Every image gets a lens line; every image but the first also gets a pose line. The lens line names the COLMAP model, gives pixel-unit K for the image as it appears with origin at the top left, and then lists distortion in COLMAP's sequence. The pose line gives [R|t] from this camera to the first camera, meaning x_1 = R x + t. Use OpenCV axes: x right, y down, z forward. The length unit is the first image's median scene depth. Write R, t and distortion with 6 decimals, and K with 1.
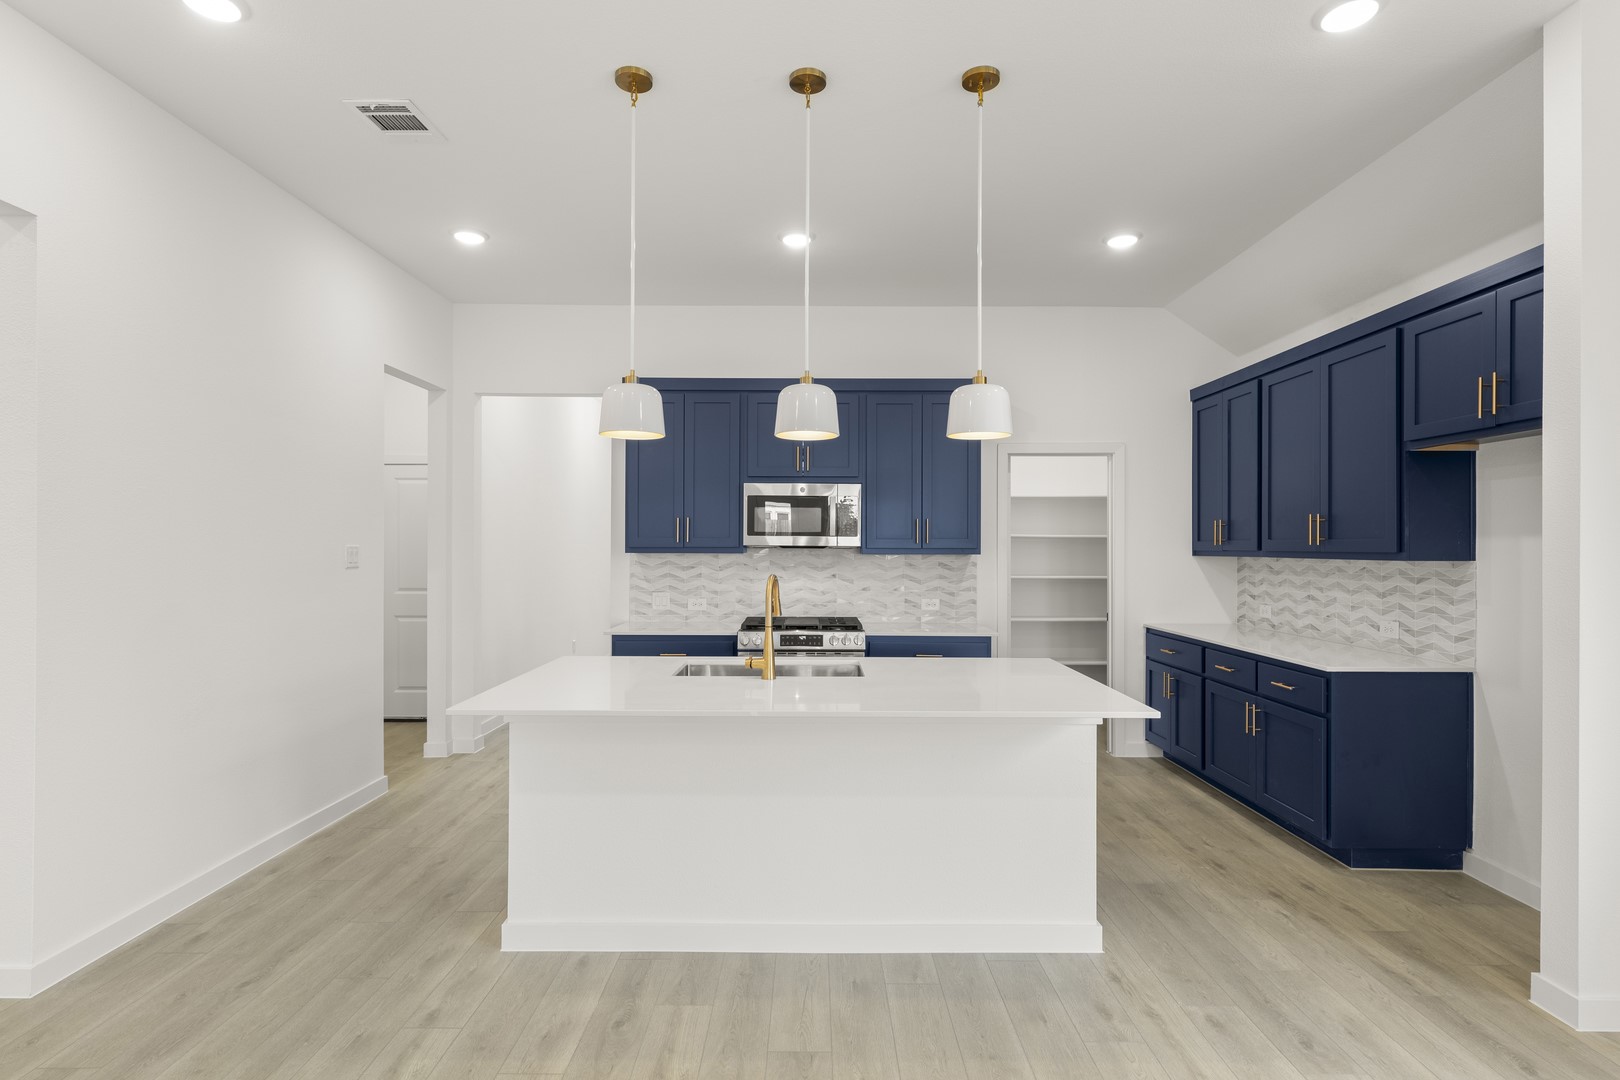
lens RADIAL K [[797.8, 0, 791.5], [0, 797.8, 533.3], [0, 0, 1]] dist [-0.005701, 0.002301]
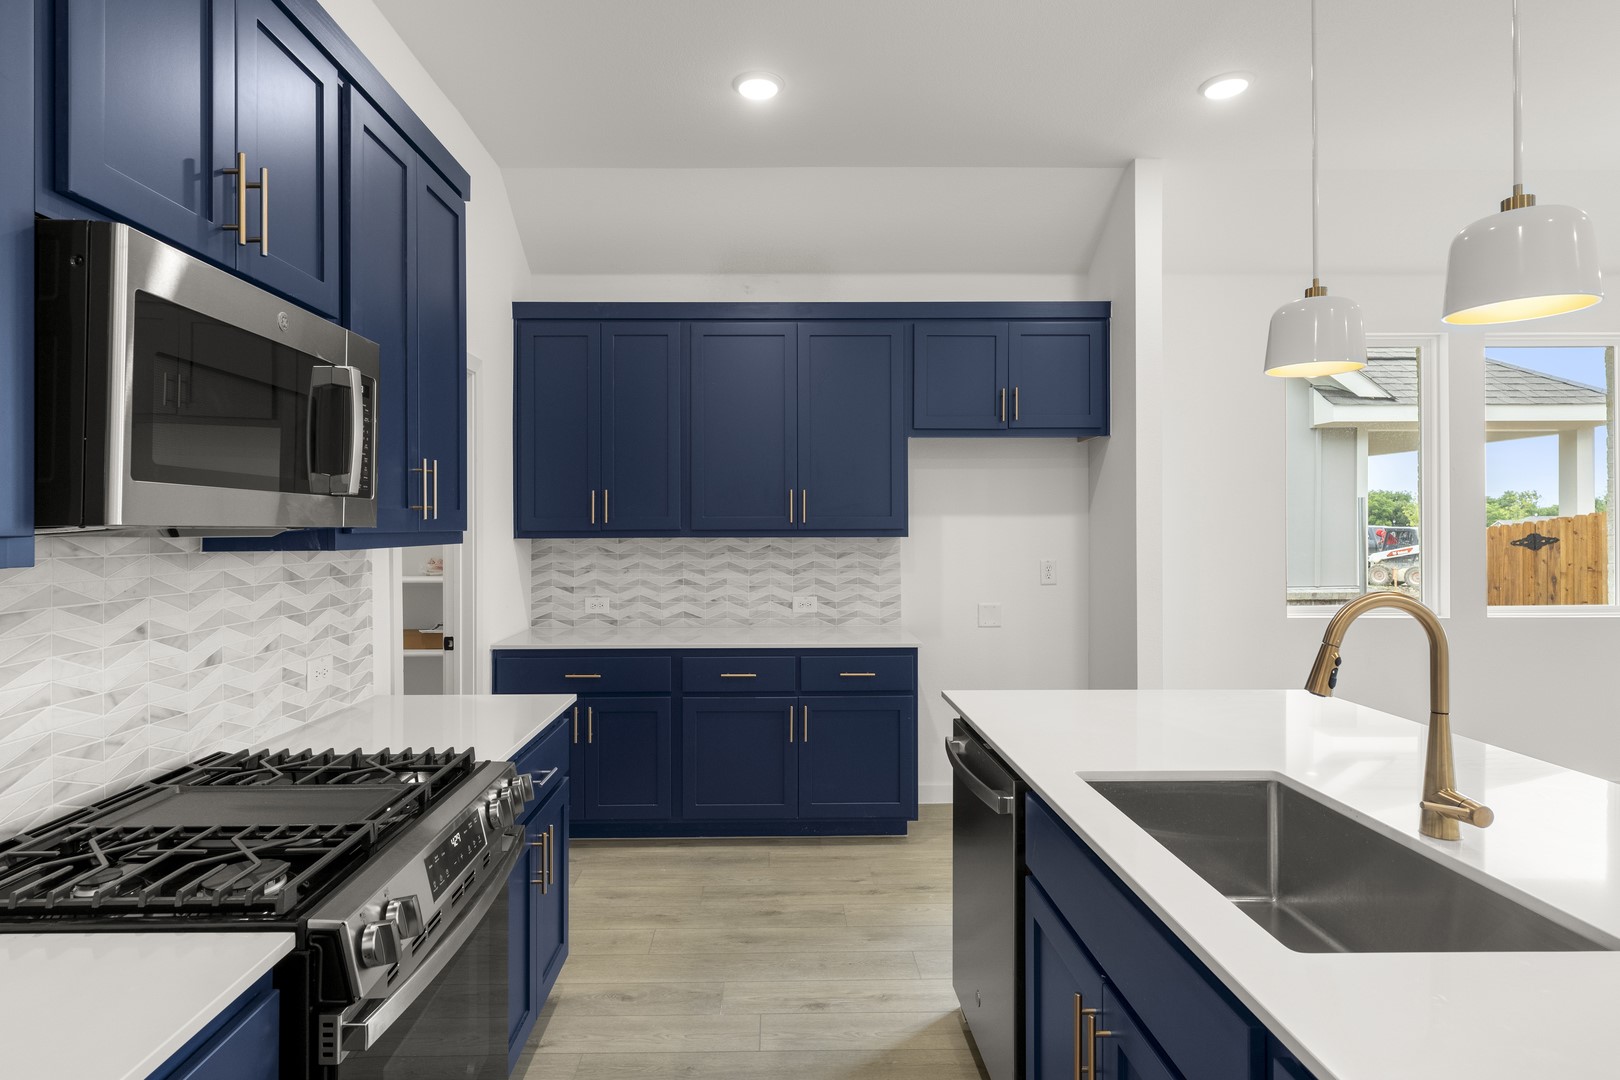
lens RADIAL K [[876.5, 0, 772.3], [0, 876.5, 524.9], [0, 0, 1]] dist [0.013885, -0.000828]
pose [[-0.039823, -0.002695, 0.999203, -0.345913], [-0.012577, 0.999918, 0.002195, 0.014255], [-0.999128, -0.012479, -0.039853, 0.990667]]
